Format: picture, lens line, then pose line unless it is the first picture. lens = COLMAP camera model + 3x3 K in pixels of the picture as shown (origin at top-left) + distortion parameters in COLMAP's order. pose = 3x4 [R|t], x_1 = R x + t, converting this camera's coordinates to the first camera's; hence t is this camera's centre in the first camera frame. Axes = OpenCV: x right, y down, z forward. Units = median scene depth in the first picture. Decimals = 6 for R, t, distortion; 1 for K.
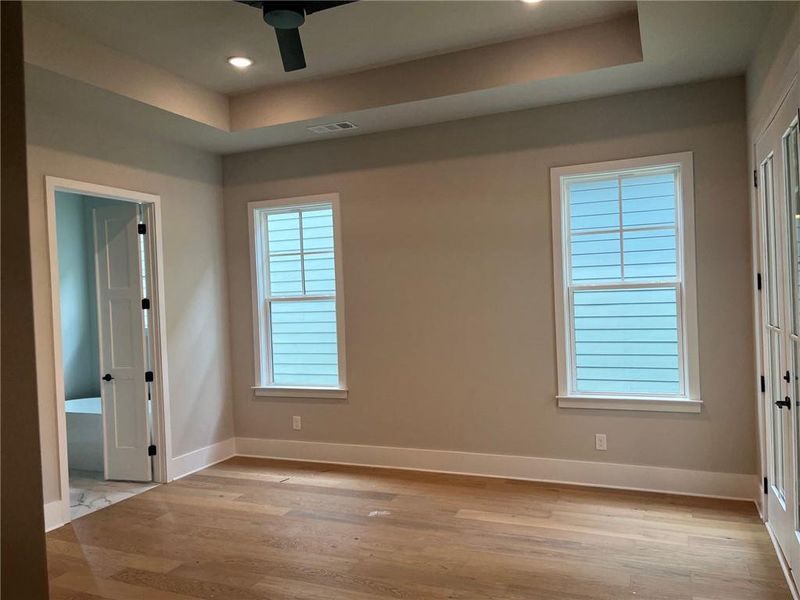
lens RADIAL K [[609.8, 0, 400.0], [0, 609.8, 300.0], [0, 0, 1]] dist [0.010706, -0.004093]
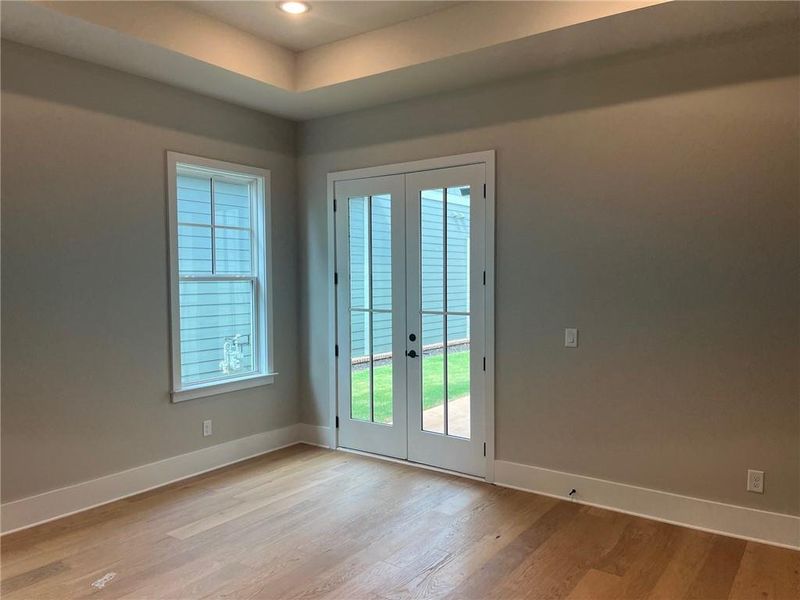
lens RADIAL K [[609.8, 0, 400.0], [0, 609.8, 300.0], [0, 0, 1]] dist [0.010706, -0.004093]
pose [[0.209669, -0.002458, 0.977769, -0.676811], [0.012016, 0.999928, -0.000063, 0.020521], [-0.977699, 0.011762, 0.209683, 0.504016]]
